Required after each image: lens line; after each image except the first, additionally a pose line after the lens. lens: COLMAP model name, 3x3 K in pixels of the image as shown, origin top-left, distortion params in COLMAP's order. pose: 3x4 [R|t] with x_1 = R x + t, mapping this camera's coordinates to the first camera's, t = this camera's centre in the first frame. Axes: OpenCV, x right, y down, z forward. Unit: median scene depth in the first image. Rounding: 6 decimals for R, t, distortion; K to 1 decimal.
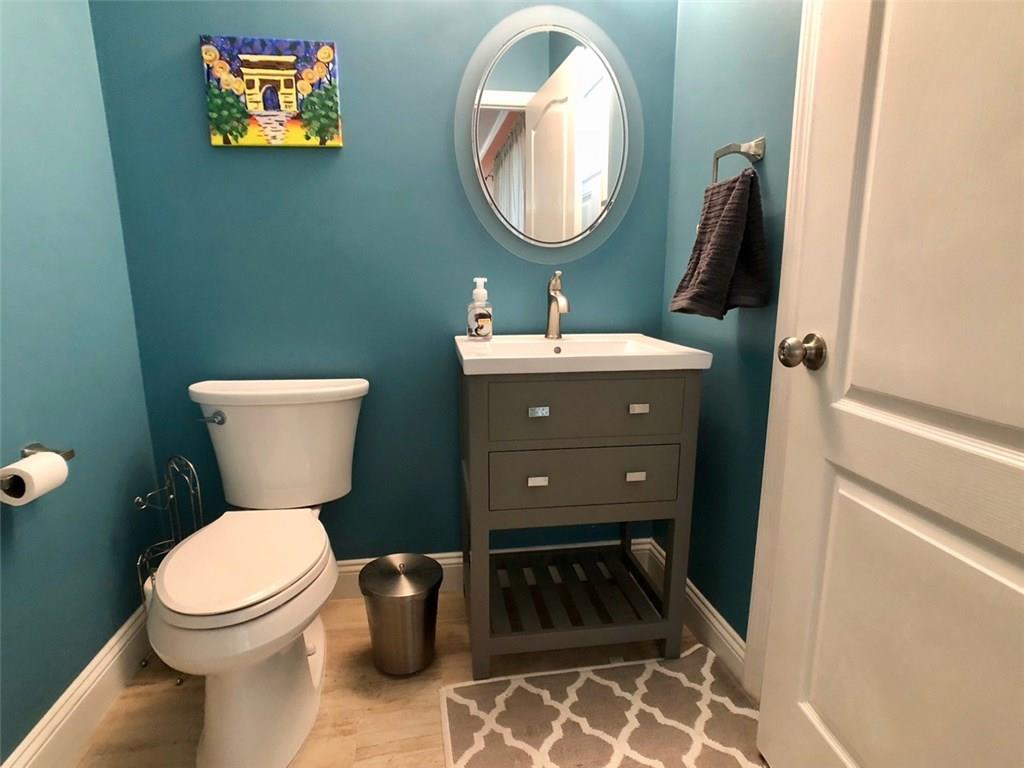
lens RADIAL K [[546.0, 0, 510.5], [0, 546.0, 384.0], [0, 0, 1]] dist [-0.019278, 0.008544]
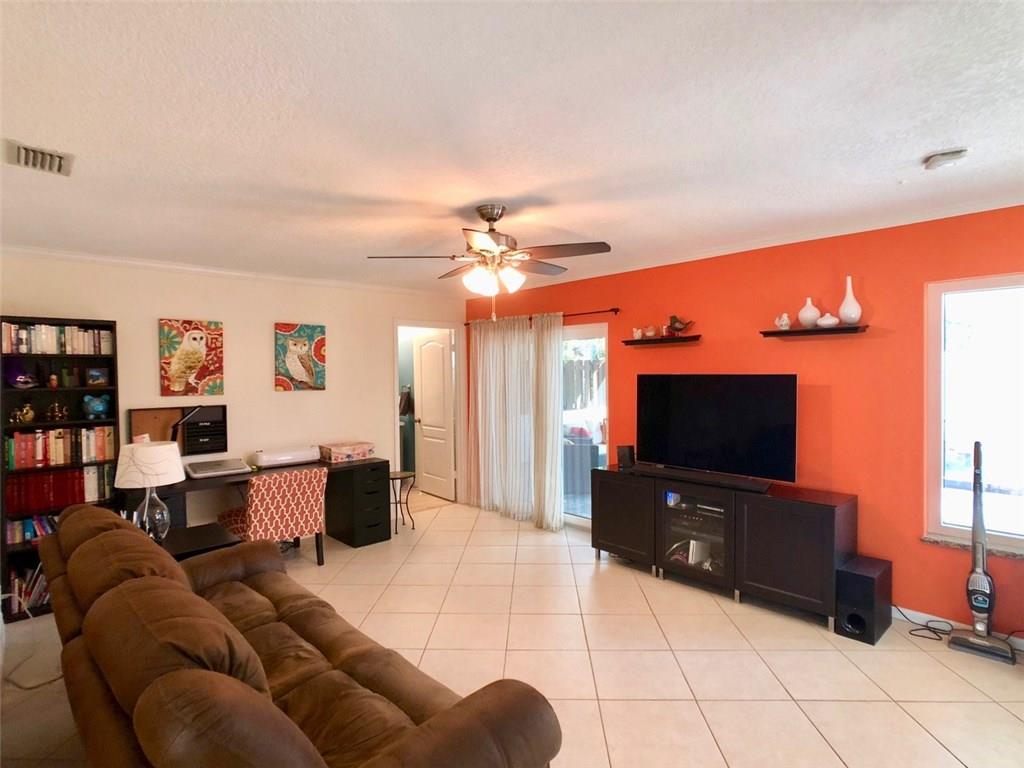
lens RADIAL K [[546.0, 0, 512.8], [0, 546.0, 386.5], [0, 0, 1]] dist [-0.019278, 0.008544]
pose [[0.819696, -0.011979, 0.572674, -2.221995], [0.108675, 0.984875, -0.134950, 0.527435], [-0.562396, 0.172853, 0.808599, -4.871487]]
